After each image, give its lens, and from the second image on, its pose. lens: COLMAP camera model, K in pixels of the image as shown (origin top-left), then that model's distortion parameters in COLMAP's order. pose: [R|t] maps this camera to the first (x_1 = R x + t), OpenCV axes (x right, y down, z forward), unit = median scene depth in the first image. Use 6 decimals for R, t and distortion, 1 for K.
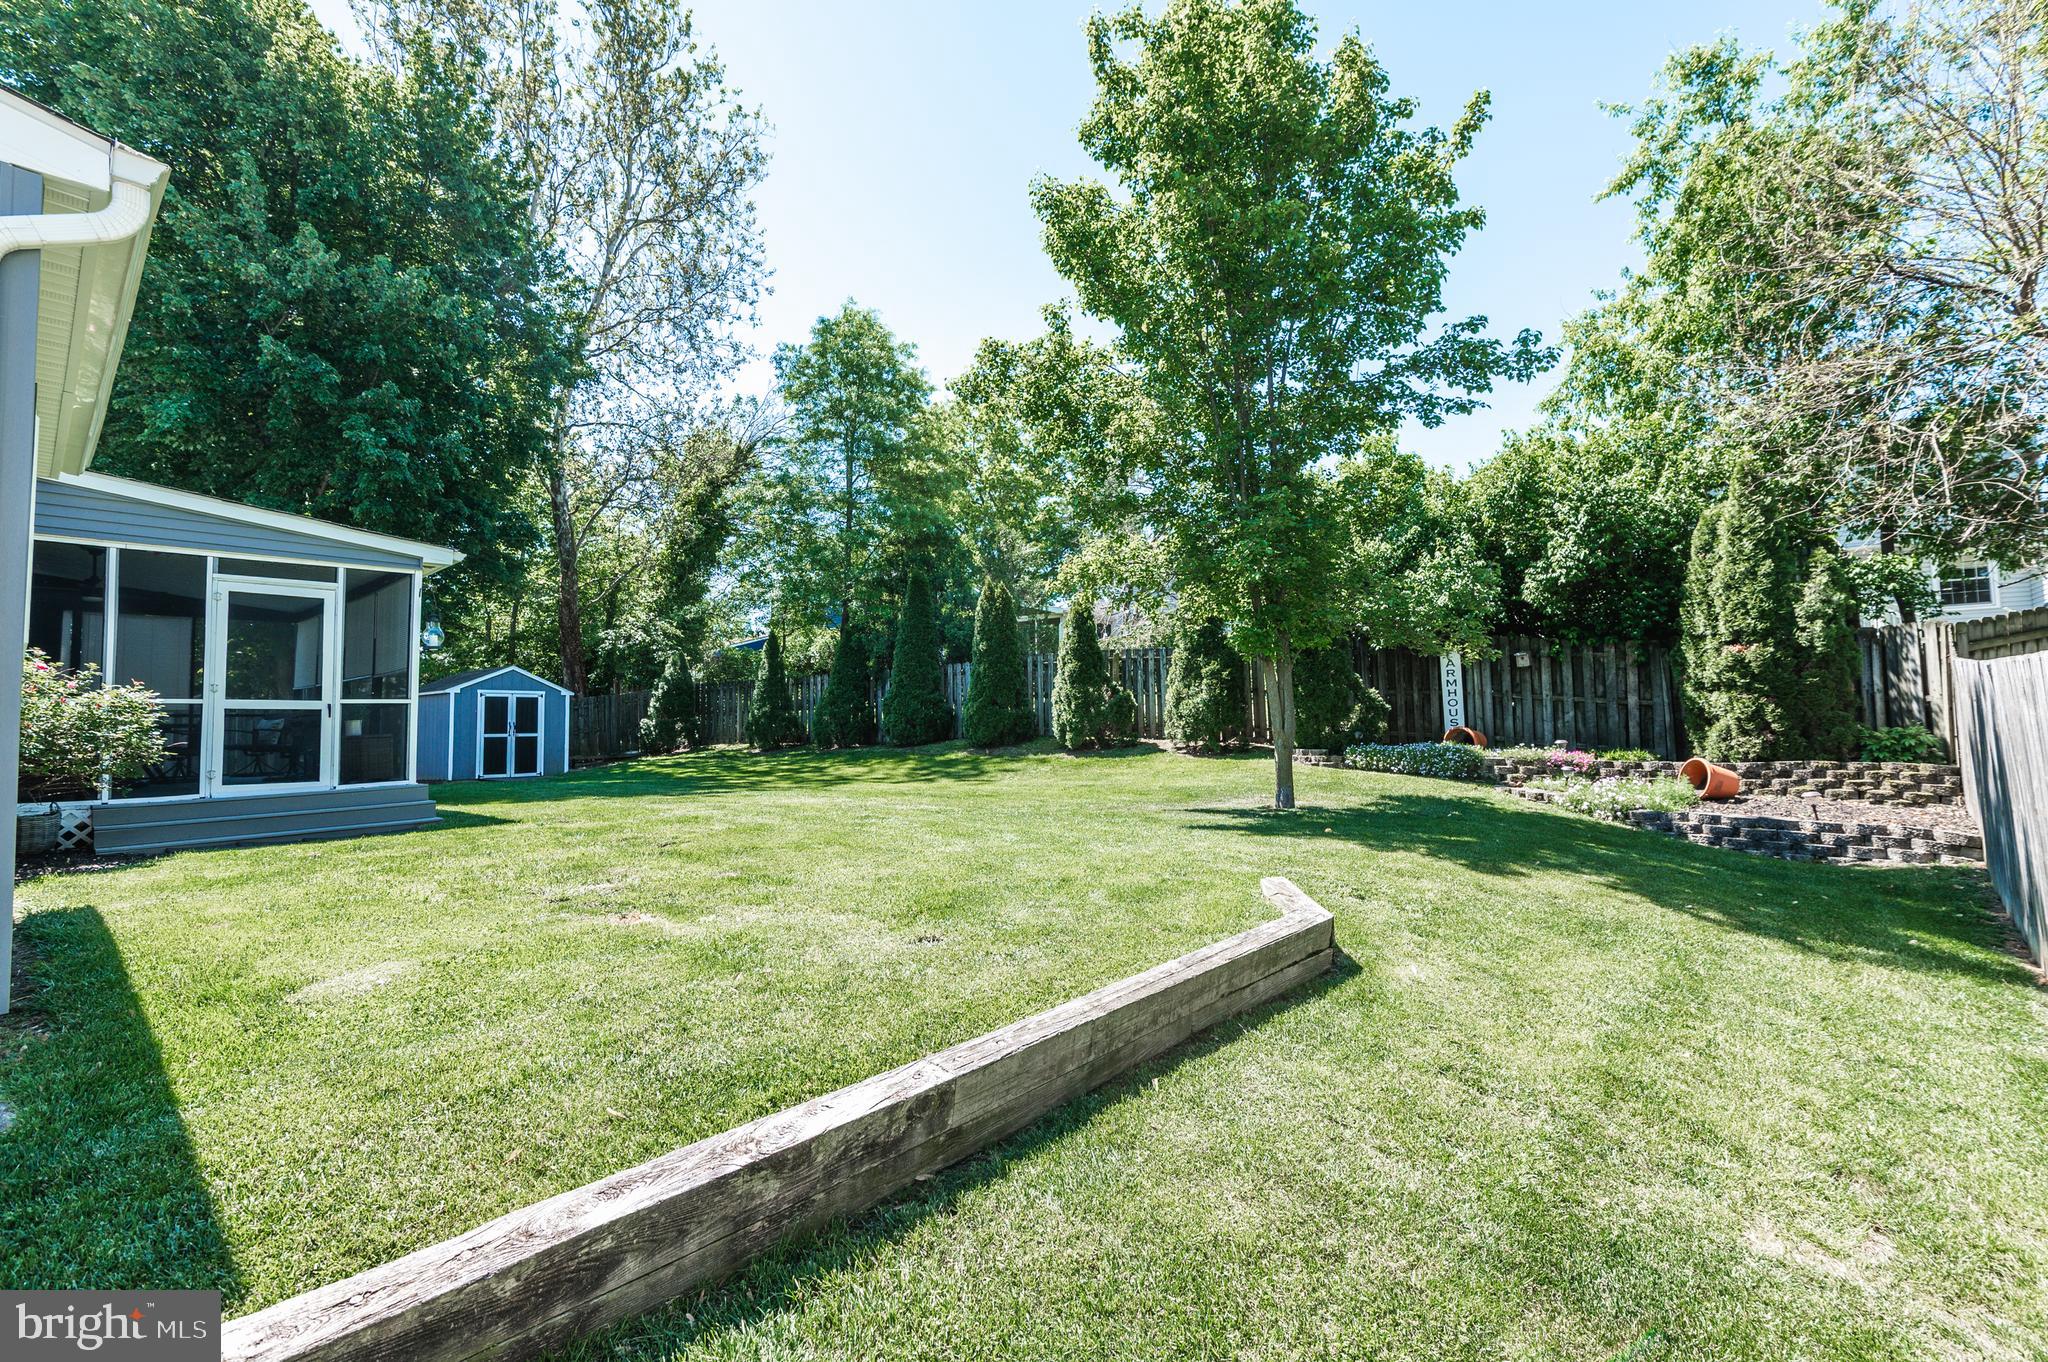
lens RADIAL K [[913.5, 0, 1033.5], [0, 913.5, 672.5], [0, 0, 1]] dist [0.031925, -0.018691]
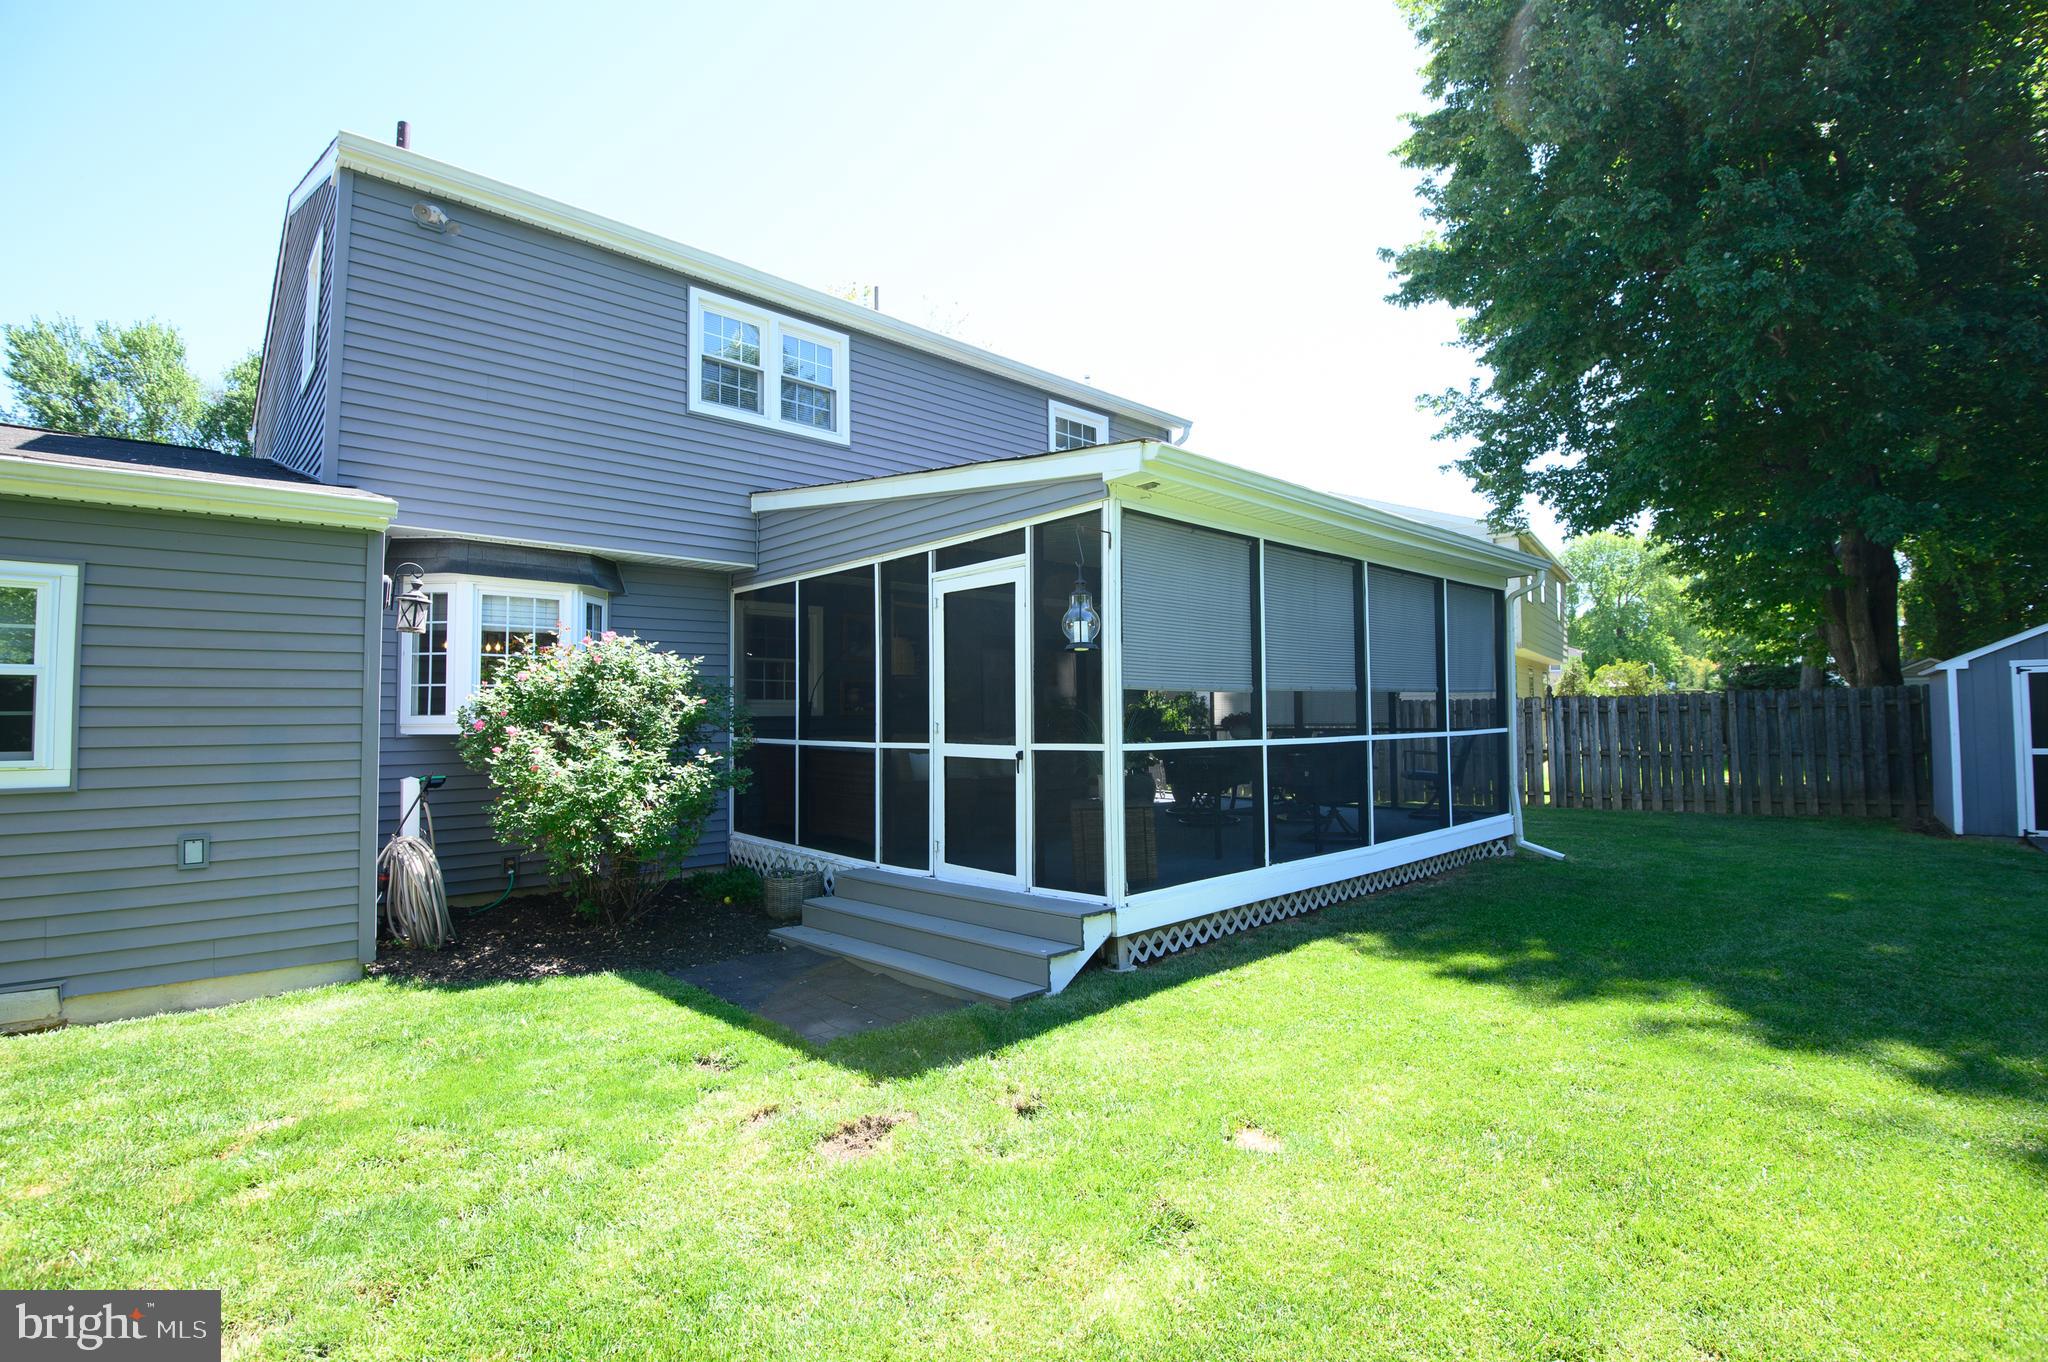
lens RADIAL K [[913.5, 0, 1033.5], [0, 913.5, 672.5], [0, 0, 1]] dist [0.031925, -0.018691]
pose [[-0.052863, -0.029540, -0.998165, -0.110504], [0.076140, 0.996533, -0.033524, 0.002224], [0.995695, -0.077773, -0.050431, 0.751509]]
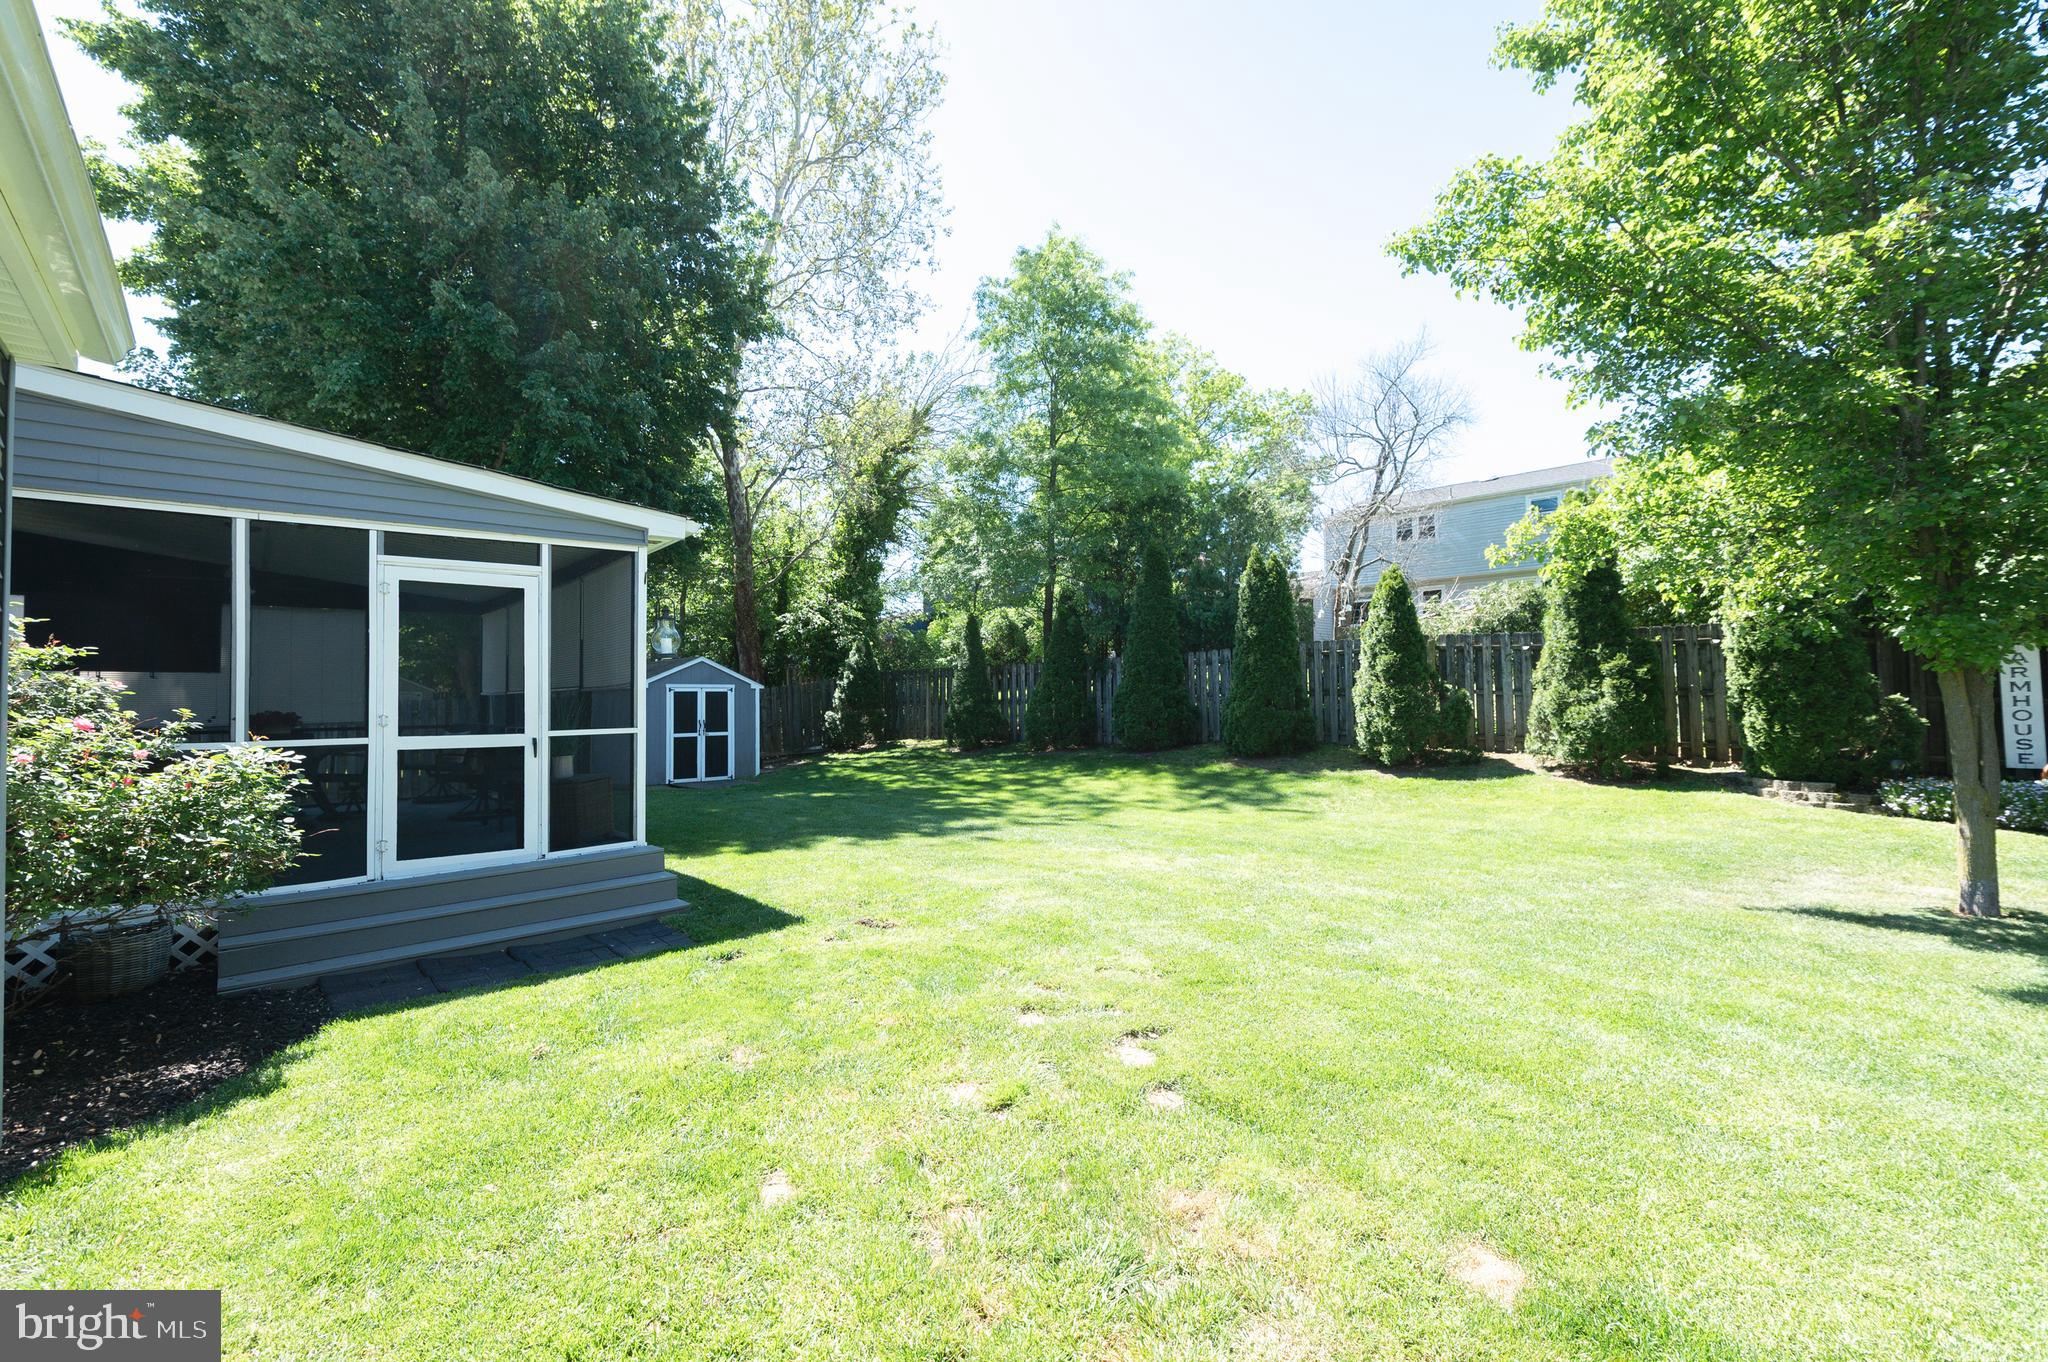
lens RADIAL K [[913.5, 0, 1033.5], [0, 913.5, 672.5], [0, 0, 1]] dist [0.031925, -0.018691]
pose [[0.992101, -0.000683, -0.125440, -0.213051], [0.004295, 0.999584, 0.028524, -0.024732], [0.125369, -0.028837, 0.991691, 0.254322]]
